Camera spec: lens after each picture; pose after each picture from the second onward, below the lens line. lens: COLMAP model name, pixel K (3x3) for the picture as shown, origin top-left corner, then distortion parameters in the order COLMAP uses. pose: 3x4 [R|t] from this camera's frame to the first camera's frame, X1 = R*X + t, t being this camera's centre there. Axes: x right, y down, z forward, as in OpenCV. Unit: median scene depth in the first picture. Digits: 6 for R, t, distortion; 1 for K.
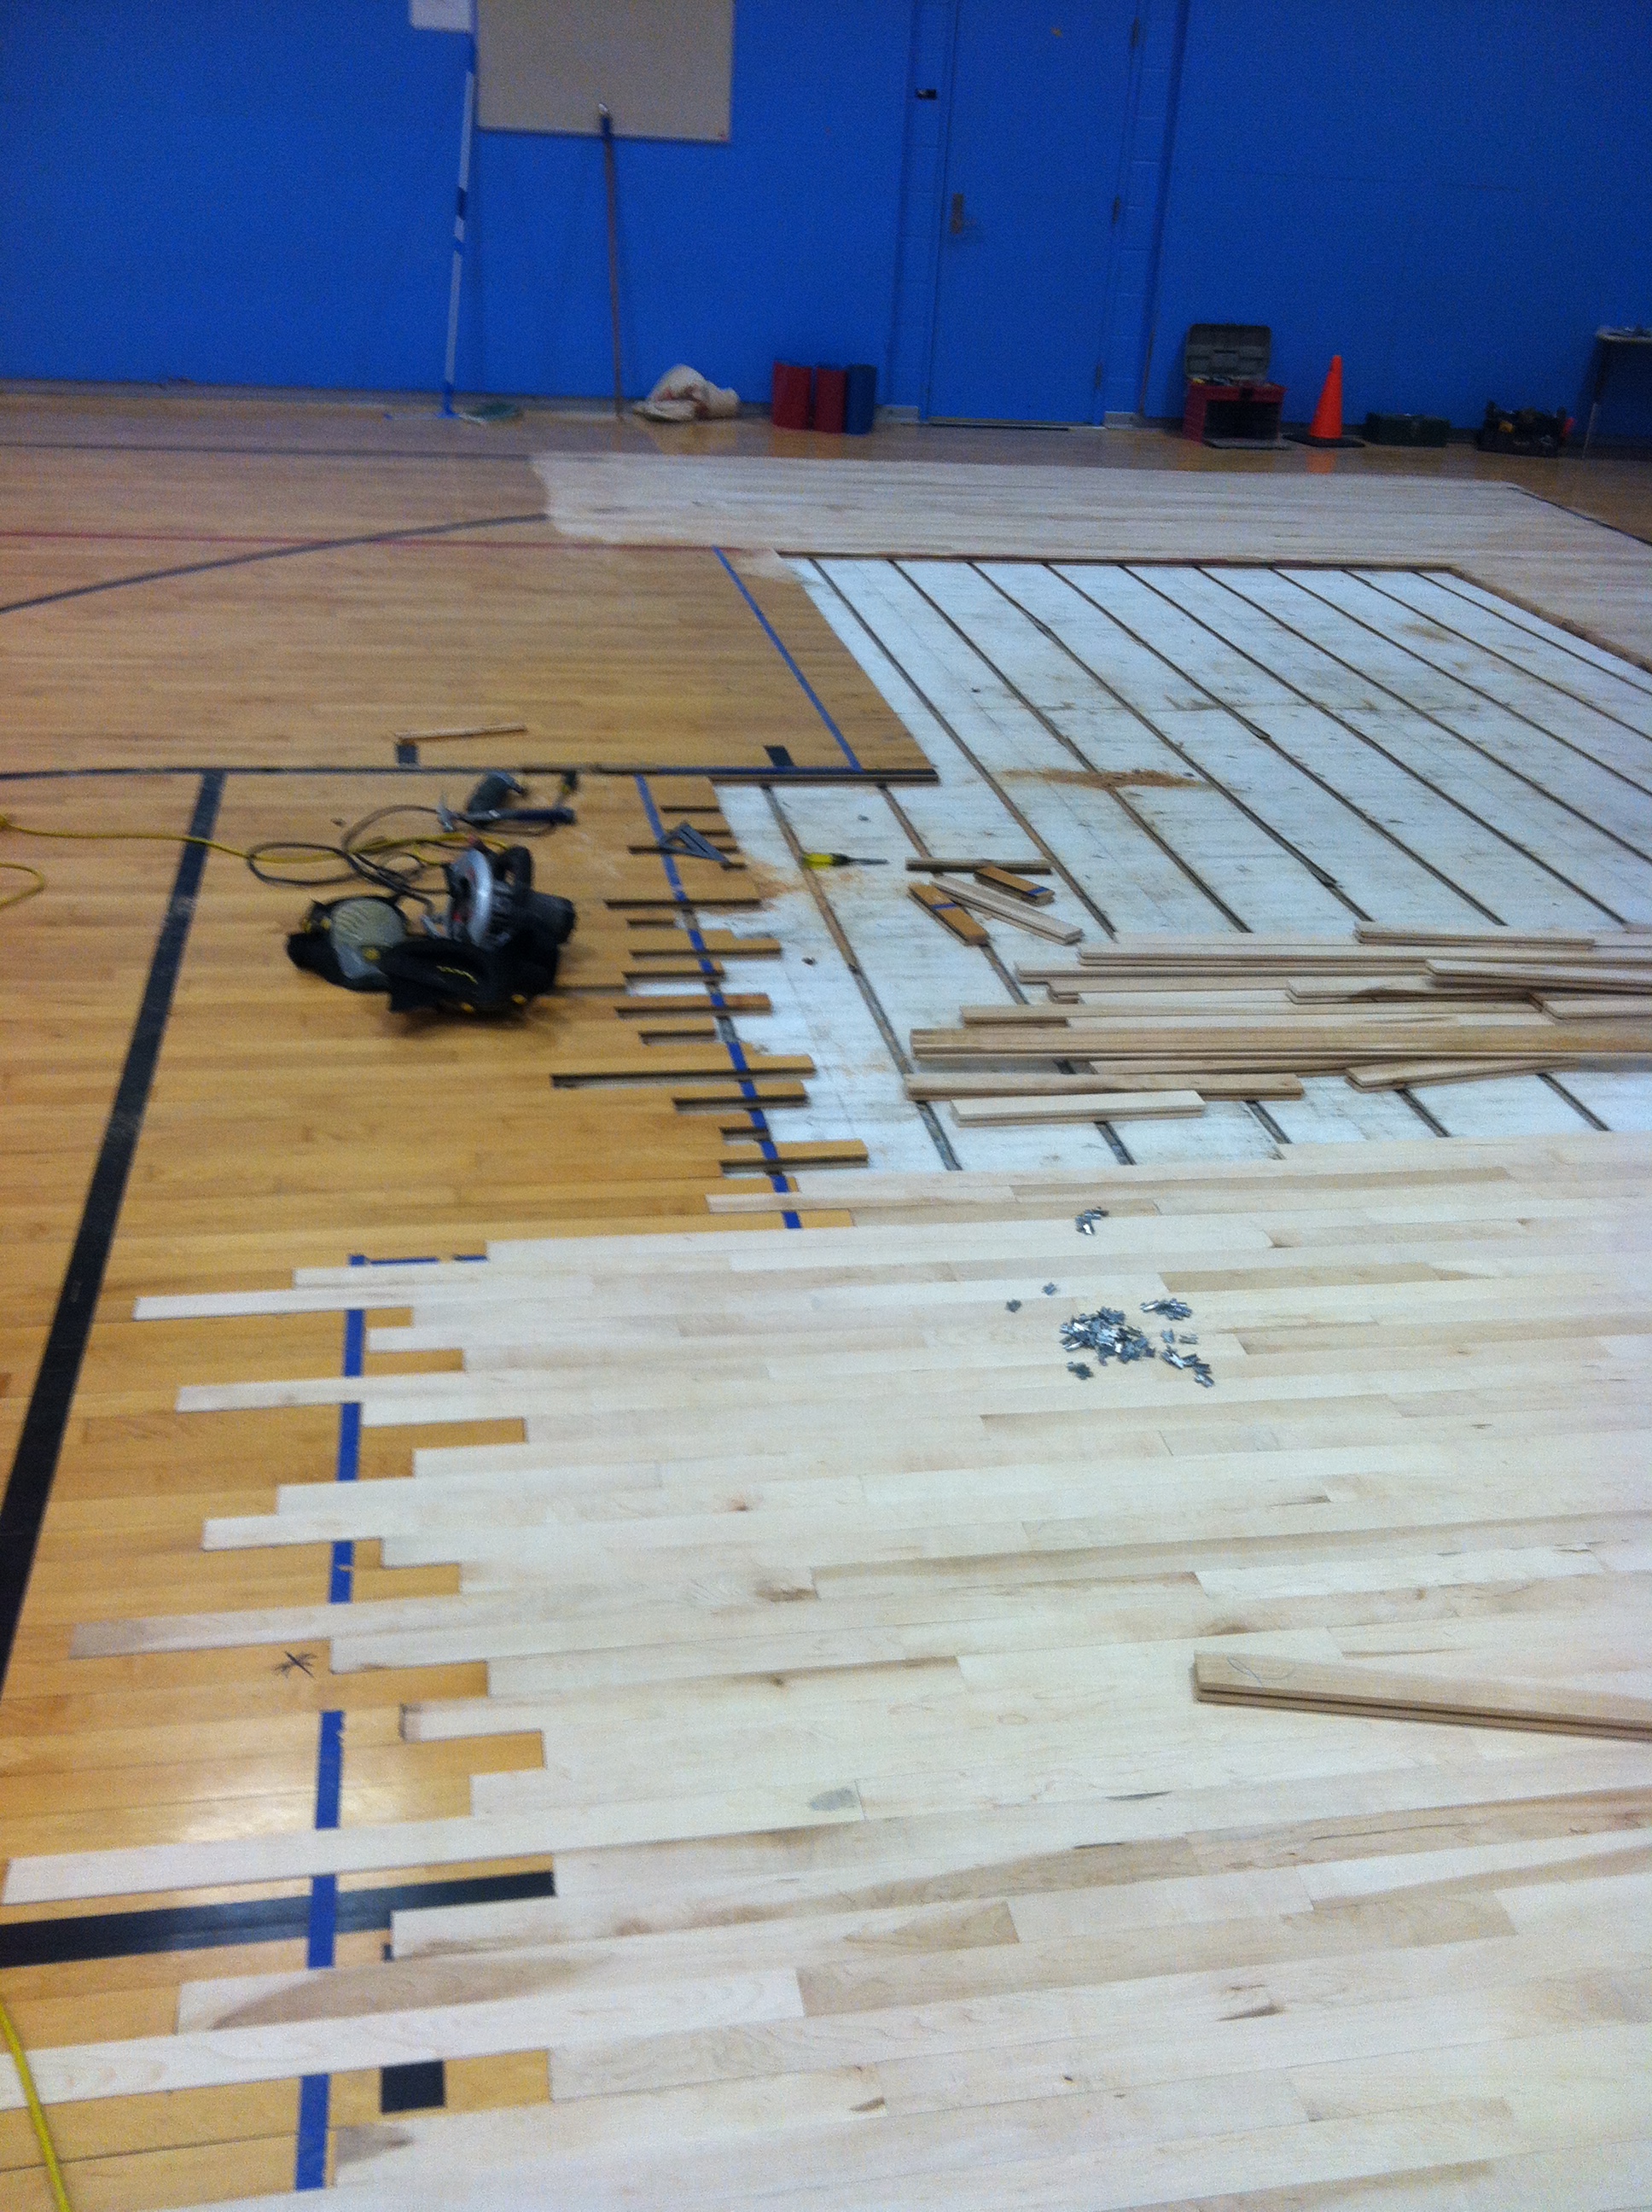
lens RADIAL K [[2096.9, 0, 825.1], [0, 2096.9, 1092.0], [0, 0, 1]] dist [-0.005969, 0.000000]
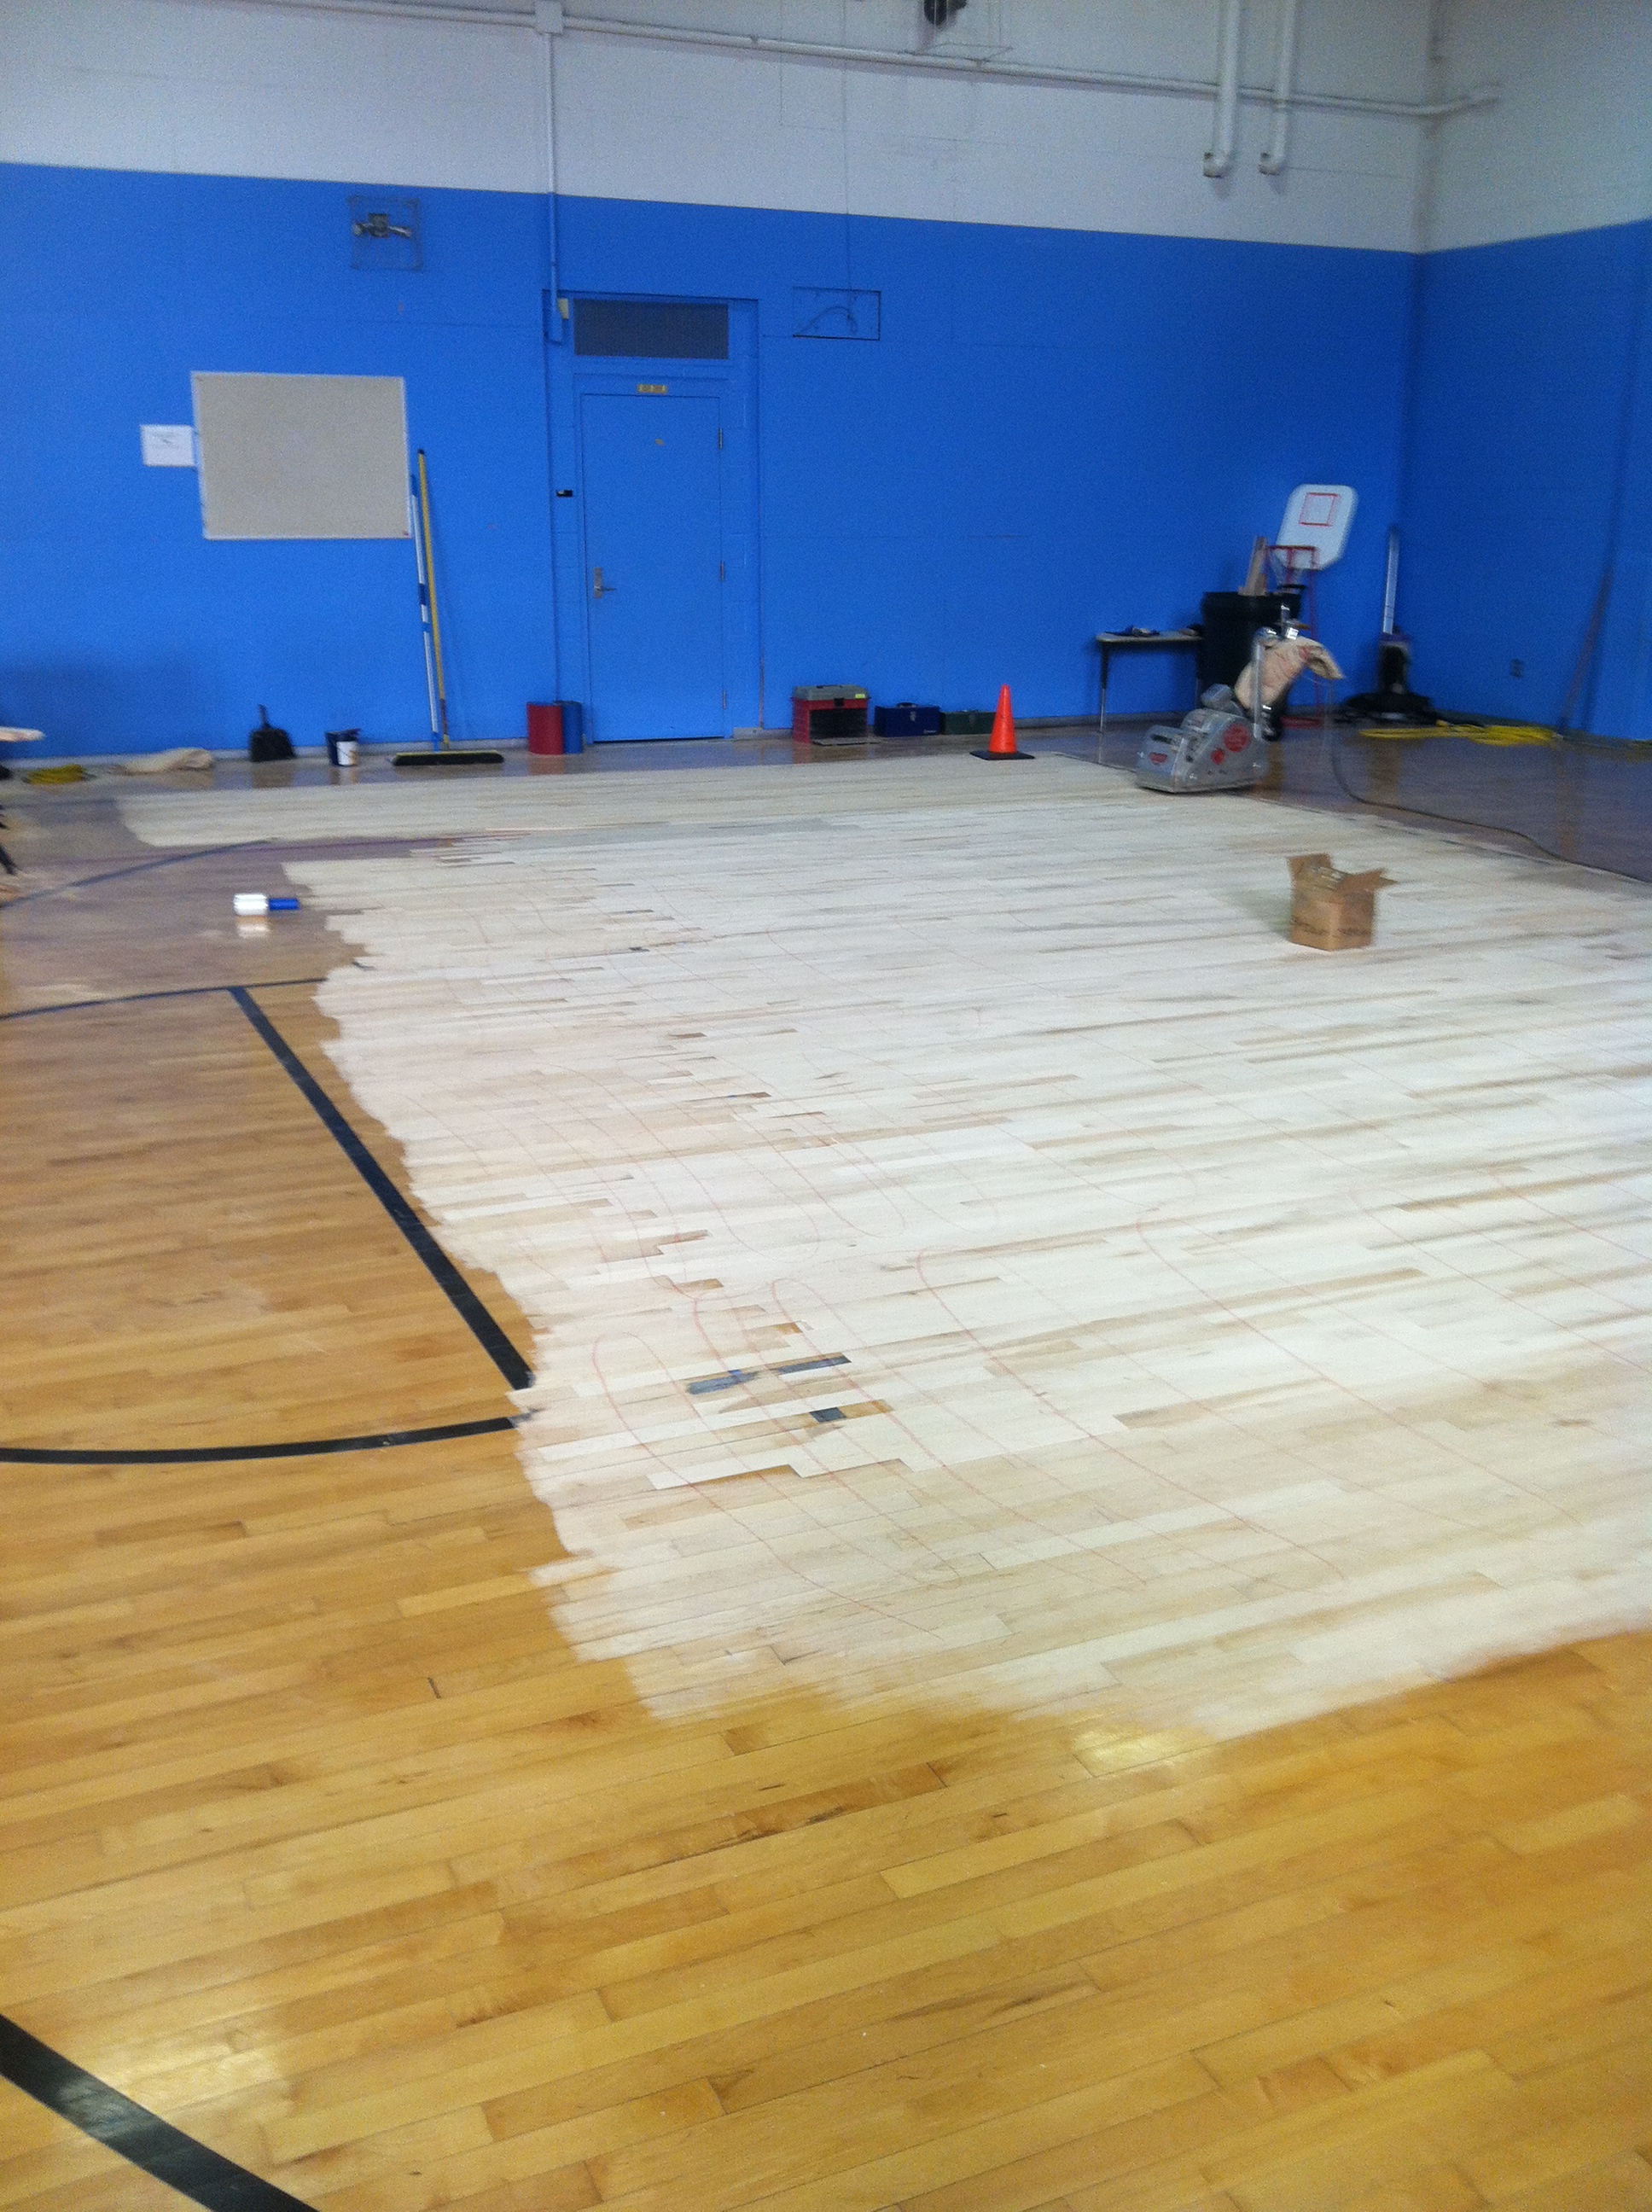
lens RADIAL K [[2096.9, 0, 822.6], [0, 2096.9, 1112.6], [0, 0, 1]] dist [-0.005969, 0.000000]
pose [[0.970818, -0.119206, 0.208094, -0.496544], [0.149754, 0.979075, -0.137788, 0.390884], [-0.187315, 0.164930, 0.968355, -0.856069]]
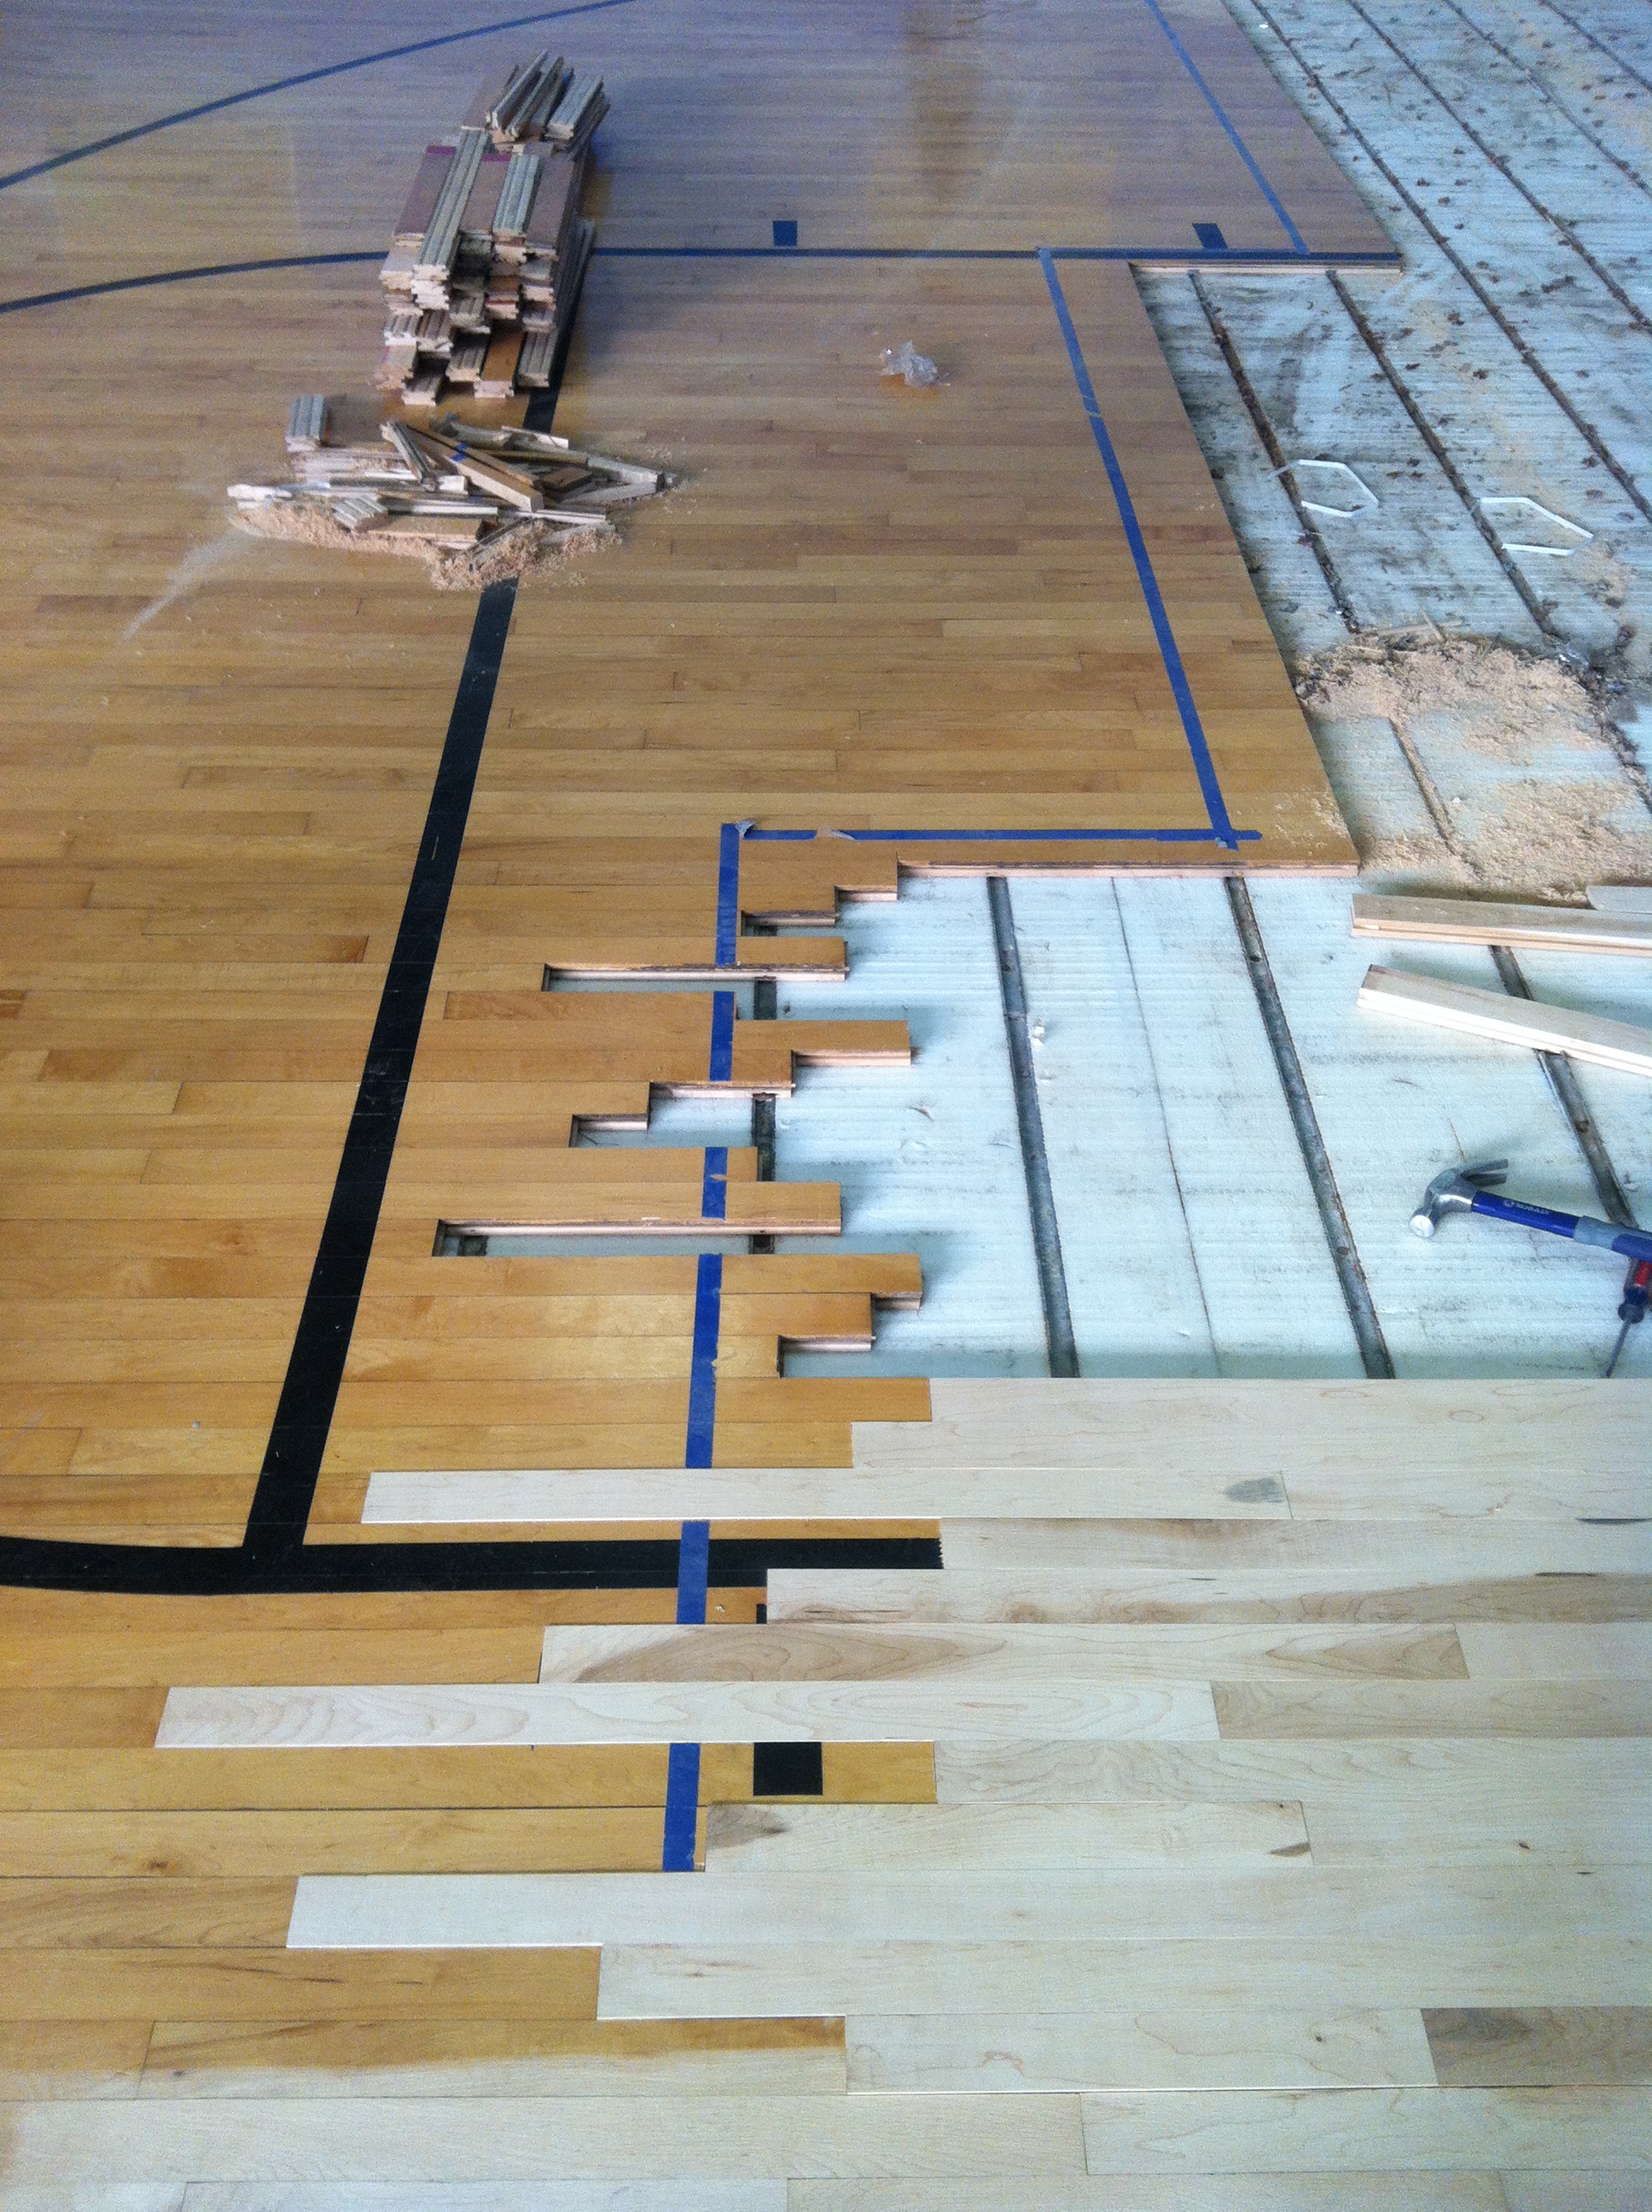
lens RADIAL K [[2096.9, 0, 804.8], [0, 2096.9, 1092.9], [0, 0, 1]] dist [-0.005969, 0.000000]
pose [[0.984104, 0.065933, -0.164902, -0.047660], [-0.026799, 0.973029, 0.229121, -0.023164], [0.175562, -0.221059, 0.959328, 0.151016]]
